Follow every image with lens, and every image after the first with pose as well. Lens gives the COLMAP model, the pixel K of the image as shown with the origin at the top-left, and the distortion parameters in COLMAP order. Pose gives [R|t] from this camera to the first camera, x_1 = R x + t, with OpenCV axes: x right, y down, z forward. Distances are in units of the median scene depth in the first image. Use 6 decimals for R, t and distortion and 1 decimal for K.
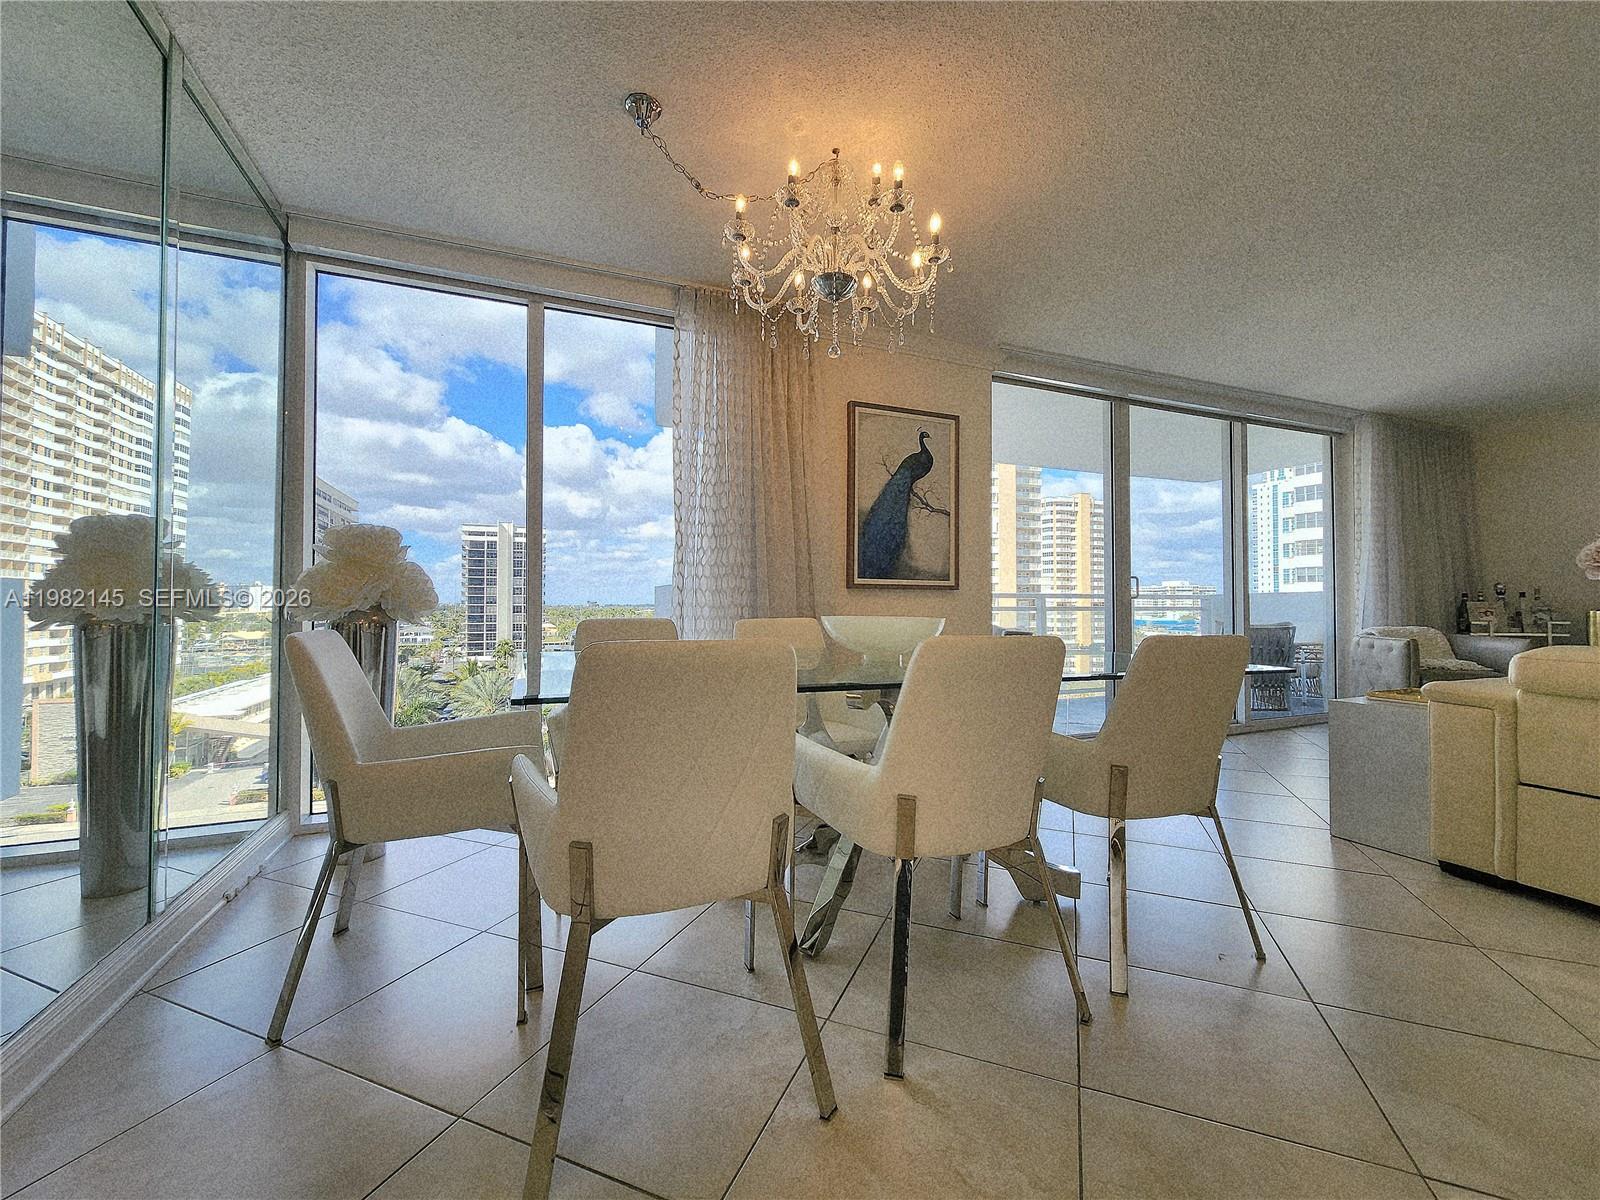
lens RADIAL K [[654.8, 0, 802.2], [0, 654.8, 593.6], [0, 0, 1]] dist [-0.001705, -0.000735]
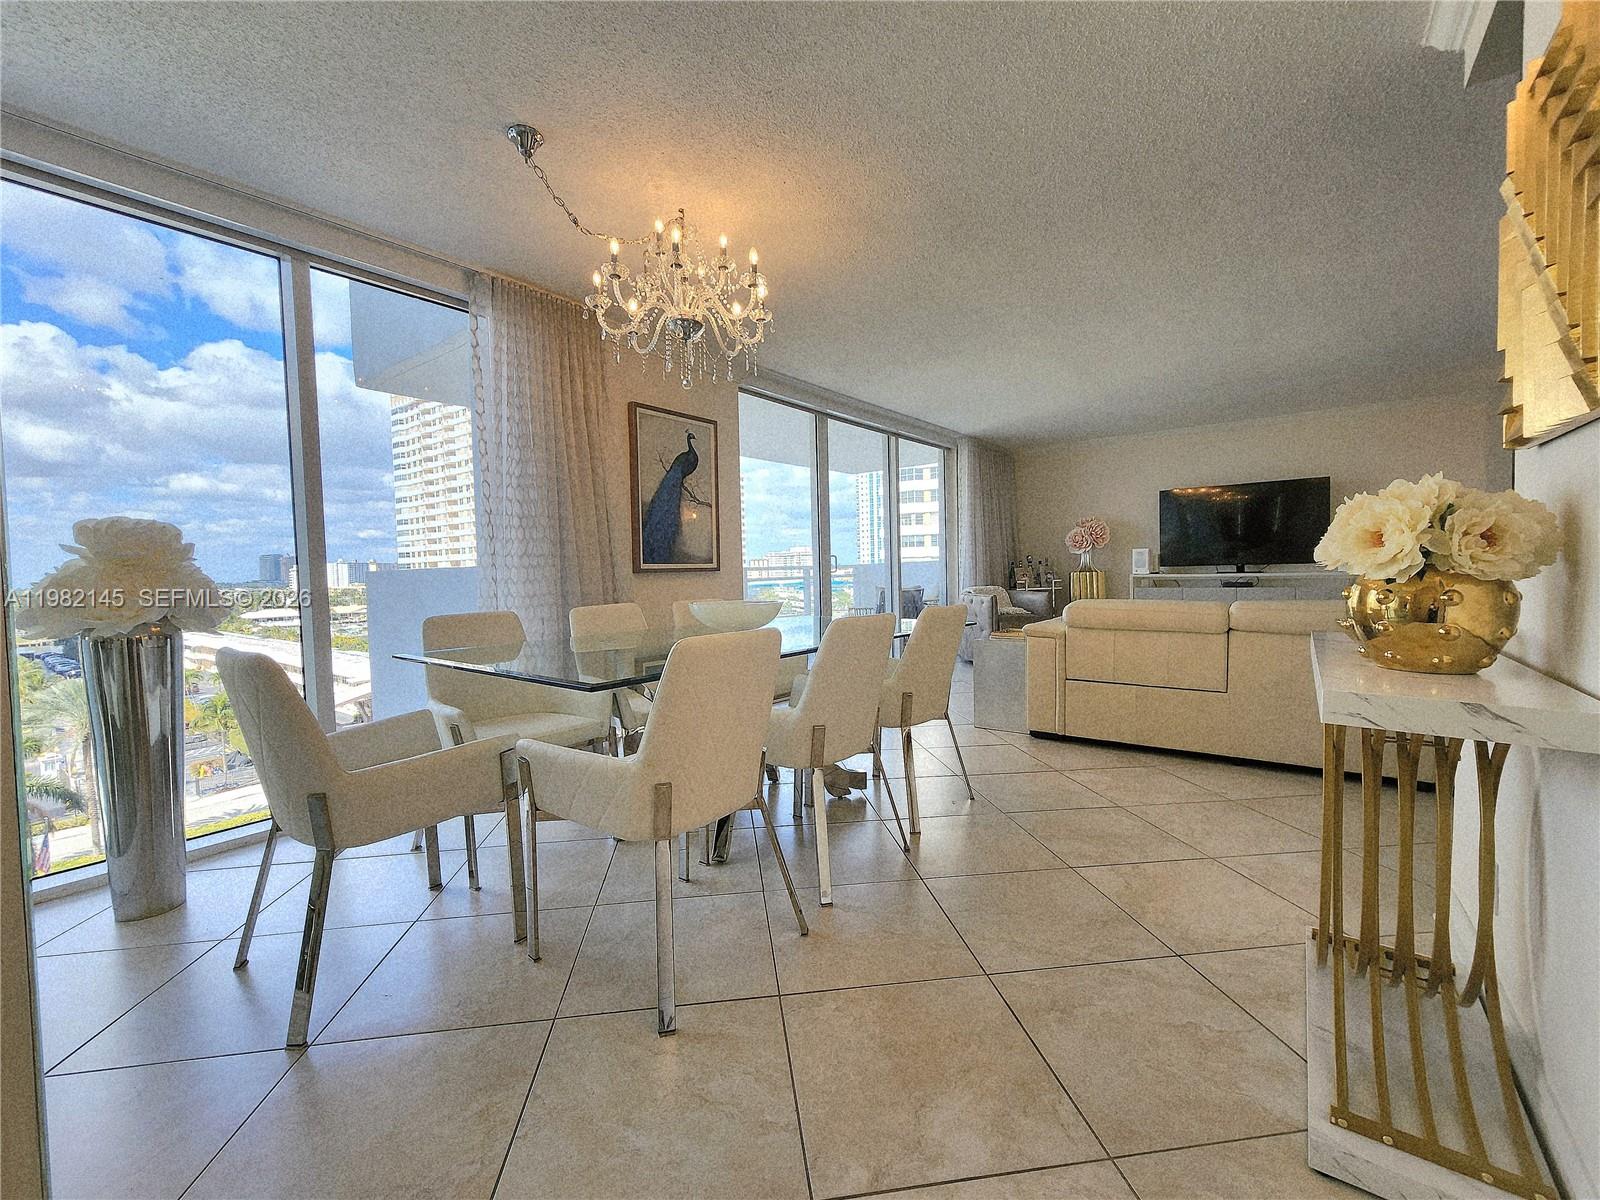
lens RADIAL K [[654.8, 0, 798.6], [0, 654.8, 595.9], [0, 0, 1]] dist [-0.001705, -0.000735]
pose [[0.870210, -0.042915, 0.490808, -0.214730], [0.016338, 0.998165, 0.058309, -0.026856], [-0.492409, -0.042722, 0.869315, -0.092627]]
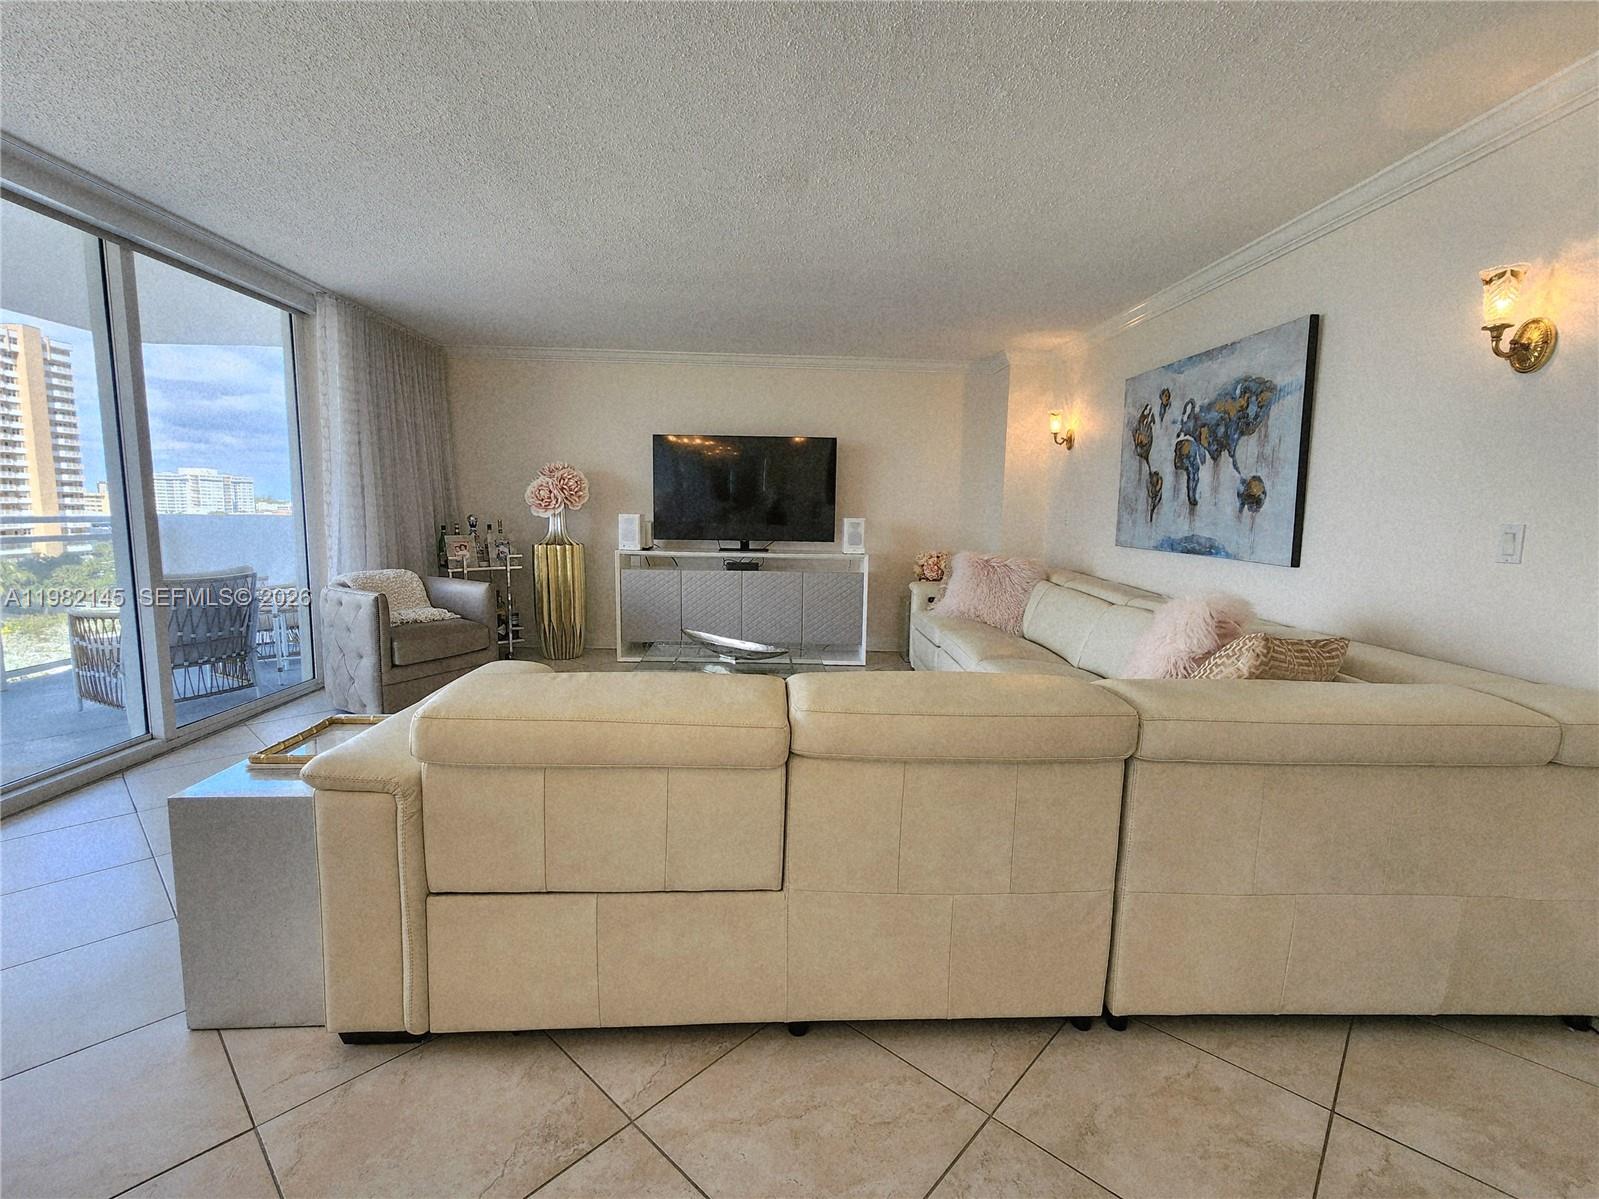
lens RADIAL K [[707.7, 0, 794.0], [0, 707.7, 596.8], [0, 0, 1]] dist [0.000757, -0.000606]
pose [[0.353330, -0.107442, 0.929309, 0.335375], [-0.036743, 0.991023, 0.128546, -0.067283], [-0.934777, -0.079565, 0.346210, 0.240768]]
